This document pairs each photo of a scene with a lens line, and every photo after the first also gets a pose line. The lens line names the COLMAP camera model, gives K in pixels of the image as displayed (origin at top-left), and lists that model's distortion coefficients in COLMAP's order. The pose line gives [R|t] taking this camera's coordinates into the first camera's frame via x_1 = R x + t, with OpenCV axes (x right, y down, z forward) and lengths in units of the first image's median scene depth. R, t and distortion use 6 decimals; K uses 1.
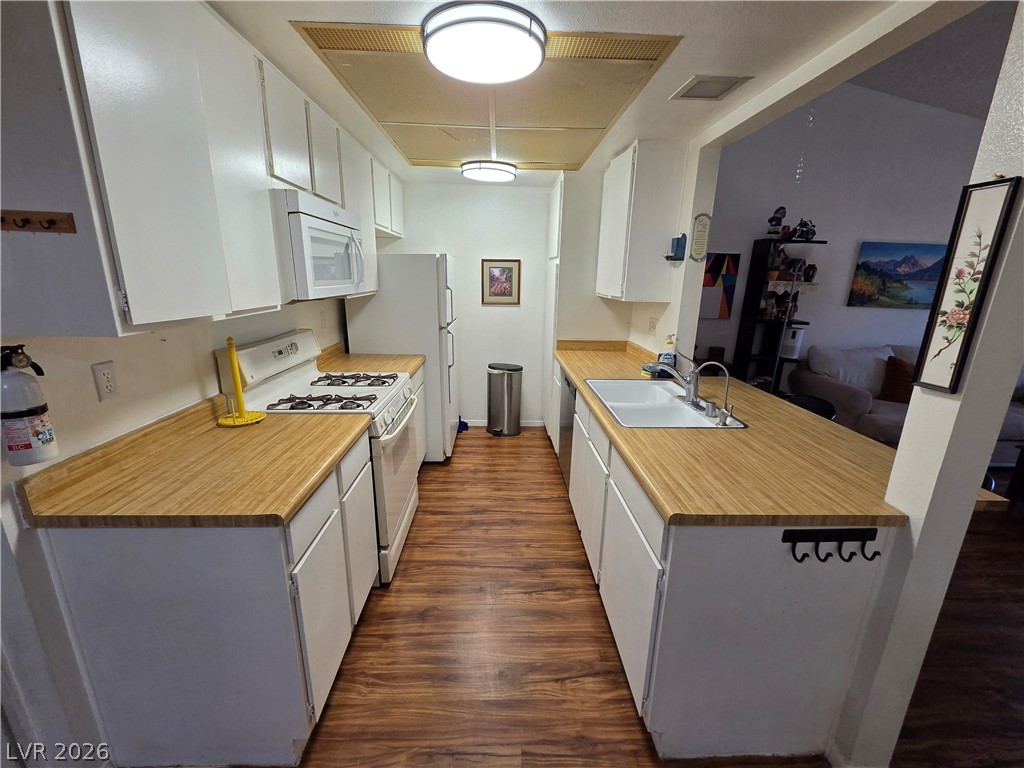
lens RADIAL K [[422.2, 0, 504.8], [0, 422.2, 383.2], [0, 0, 1]] dist [0.001282, -0.000454]
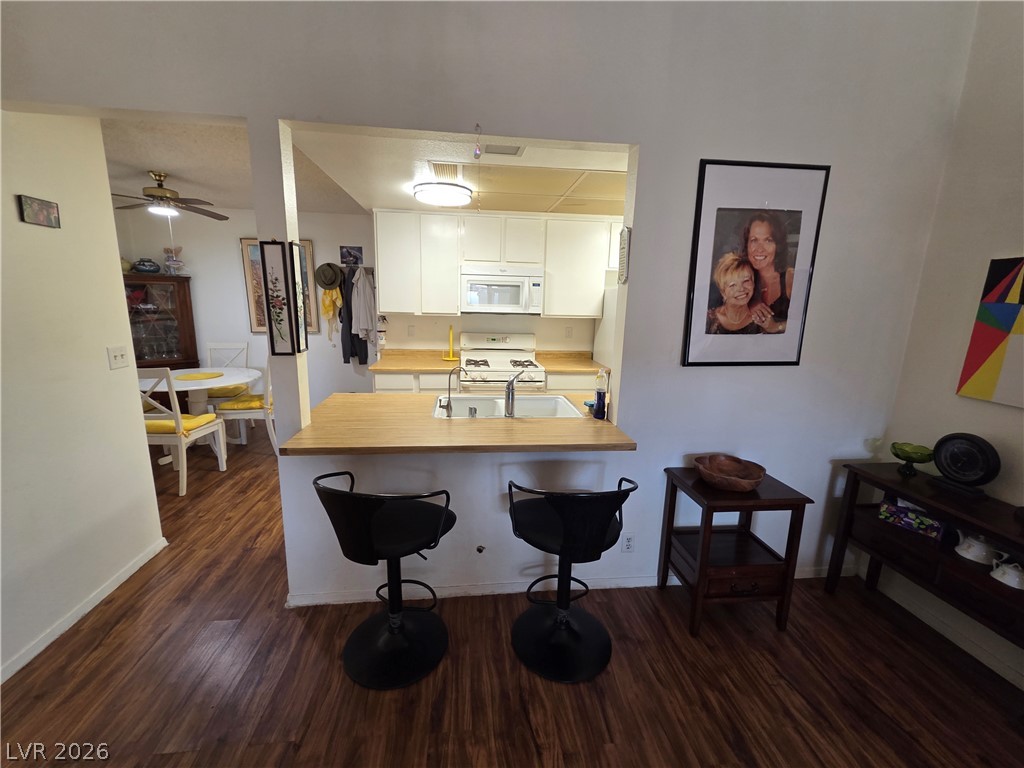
lens RADIAL K [[422.2, 0, 510.6], [0, 422.2, 382.6], [0, 0, 1]] dist [0.001282, -0.000454]
pose [[0.088868, 0.176865, -0.980215, 0.882063], [-0.272829, 0.950793, 0.146821, -0.116256], [0.957949, 0.254384, 0.132749, 0.508254]]
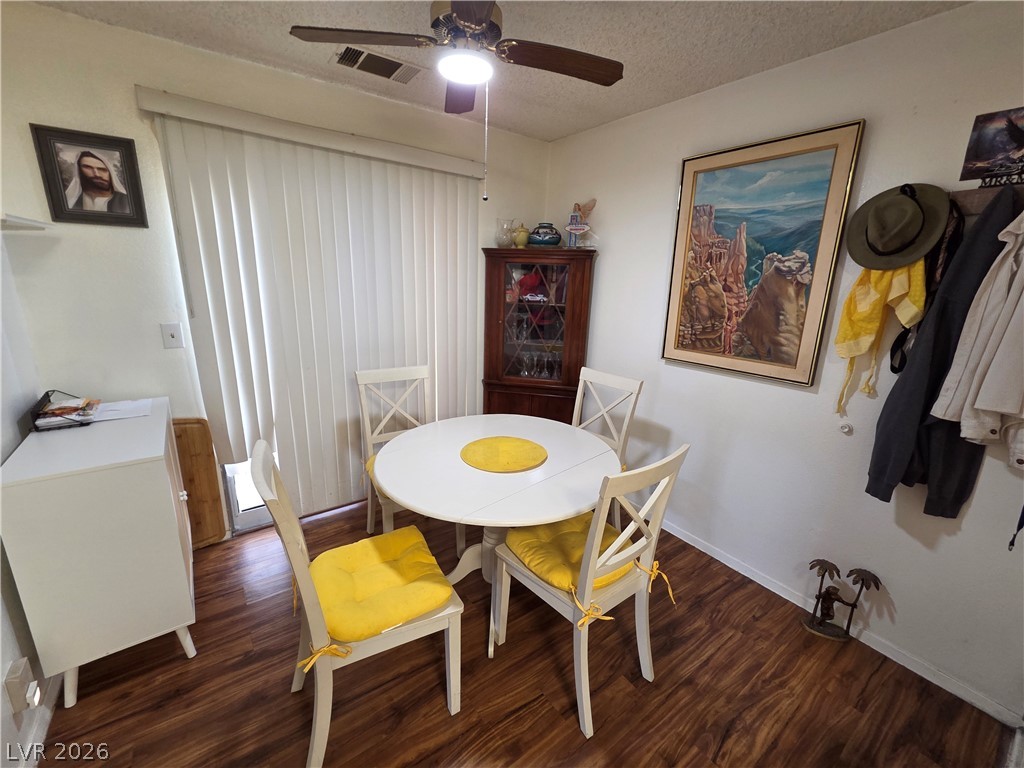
lens RADIAL K [[422.2, 0, 509.7], [0, 422.2, 383.3], [0, 0, 1]] dist [0.001282, -0.000454]
pose [[-0.821717, 0.097227, -0.561541, 0.010682], [-0.192576, 0.880007, 0.434169, -0.052441], [0.536373, 0.464903, -0.704393, 0.205030]]
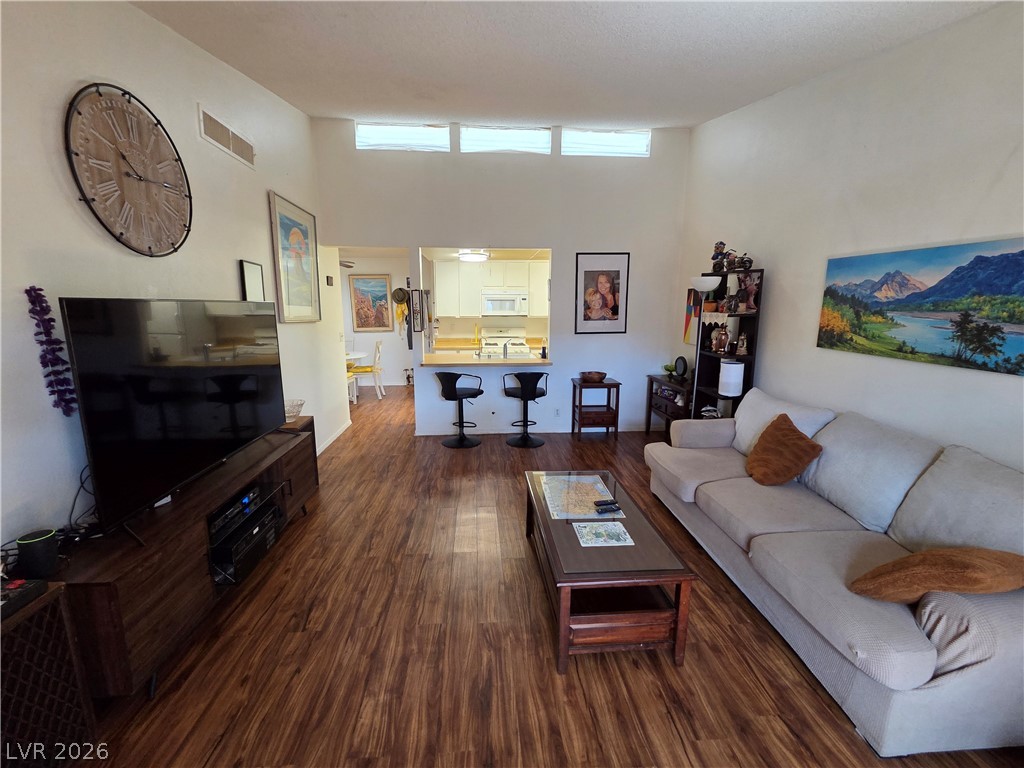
lens RADIAL K [[422.2, 0, 506.1], [0, 422.2, 384.2], [0, 0, 1]] dist [0.001282, -0.000454]
pose [[0.044183, 0.165094, -0.985288, 1.734610], [-0.250907, 0.956473, 0.149014, -0.109942], [0.967002, 0.240631, 0.083683, 0.505165]]
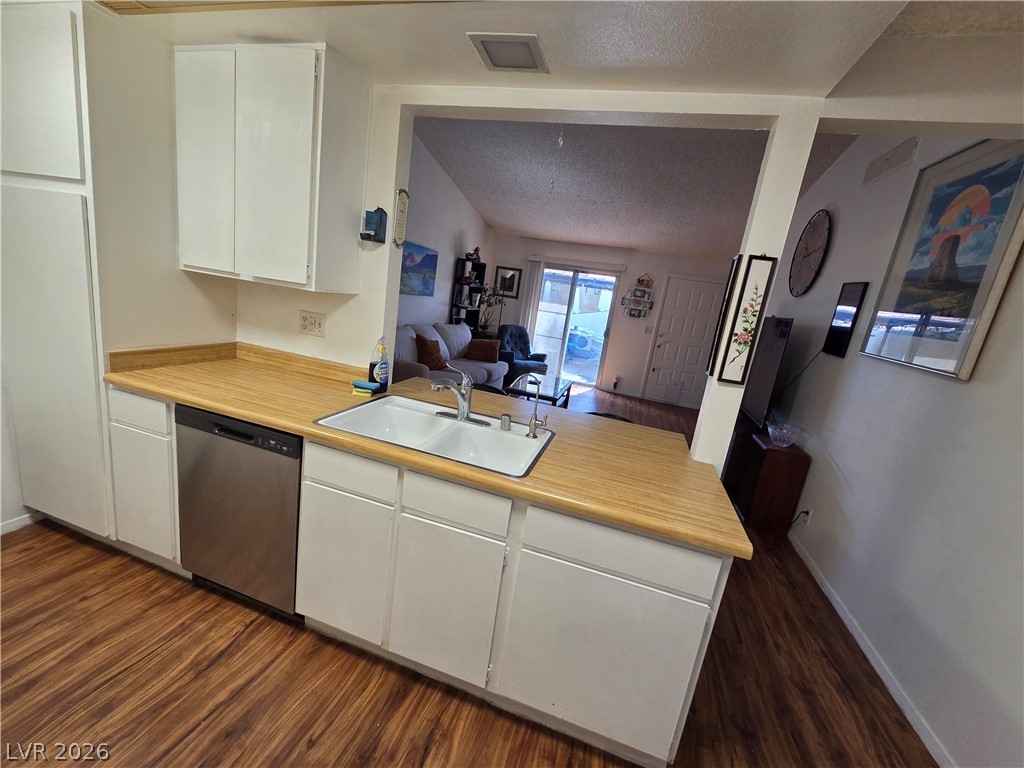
lens RADIAL K [[422.2, 0, 514.2], [0, 422.2, 383.1], [0, 0, 1]] dist [0.001282, -0.000454]
pose [[0.303364, -0.178779, 0.935953, -0.203607], [0.104816, 0.982542, 0.153705, -0.091386], [-0.947092, 0.051474, 0.316807, 0.374794]]
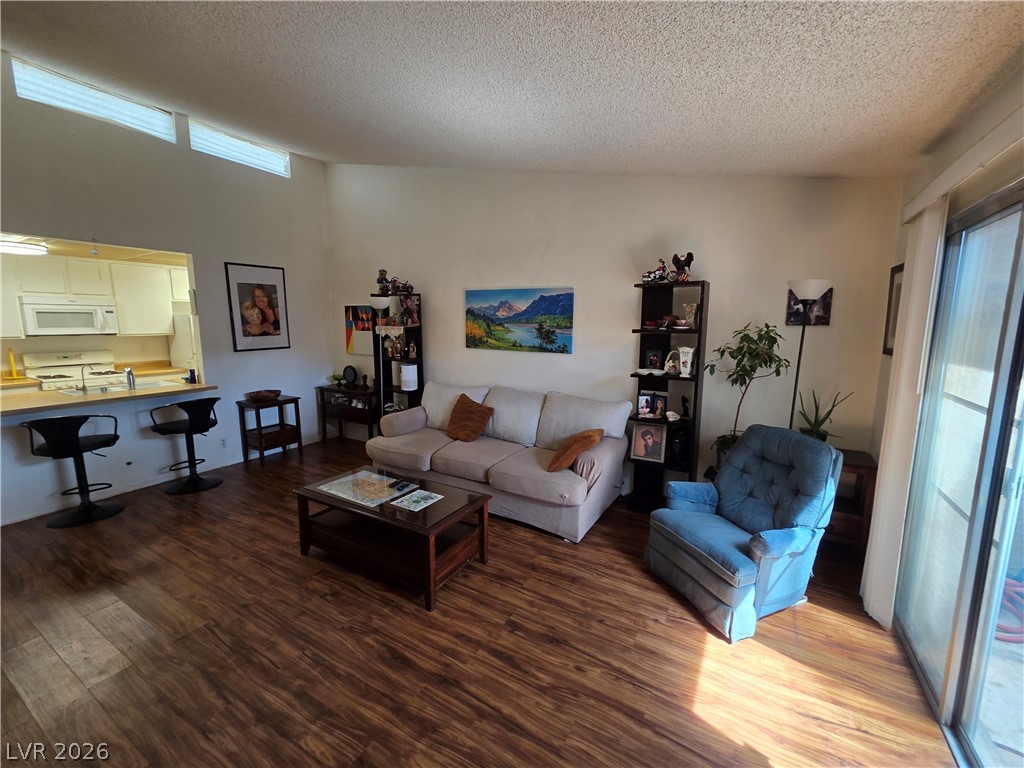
lens RADIAL K [[422.2, 0, 513.8], [0, 422.2, 384.0], [0, 0, 1]] dist [0.001282, -0.000454]
pose [[0.848958, 0.059835, -0.525062, 1.714526], [-0.118112, 0.989919, -0.078164, -0.021815], [0.515092, 0.128374, 0.847467, 0.173960]]
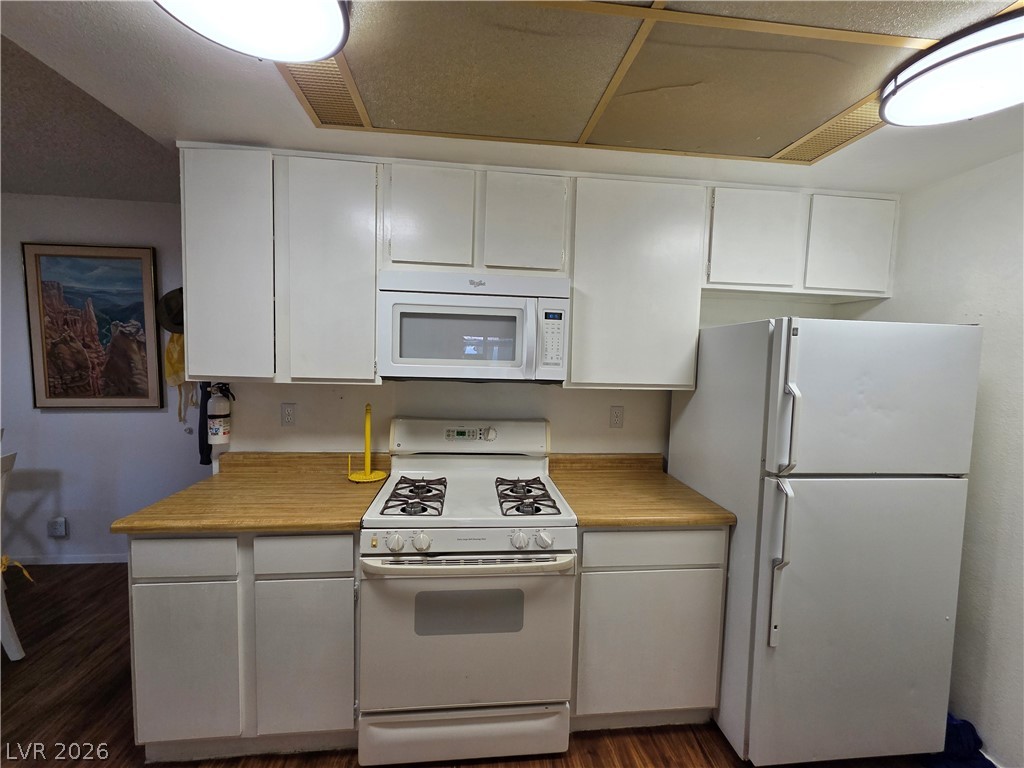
lens RADIAL K [[422.2, 0, 509.8], [0, 422.2, 381.7], [0, 0, 1]] dist [0.001282, -0.000454]
pose [[0.078894, 0.047271, -0.995762, 0.248477], [-0.275884, 0.960897, 0.023757, -0.140588], [0.957948, 0.272840, 0.088851, 0.583161]]
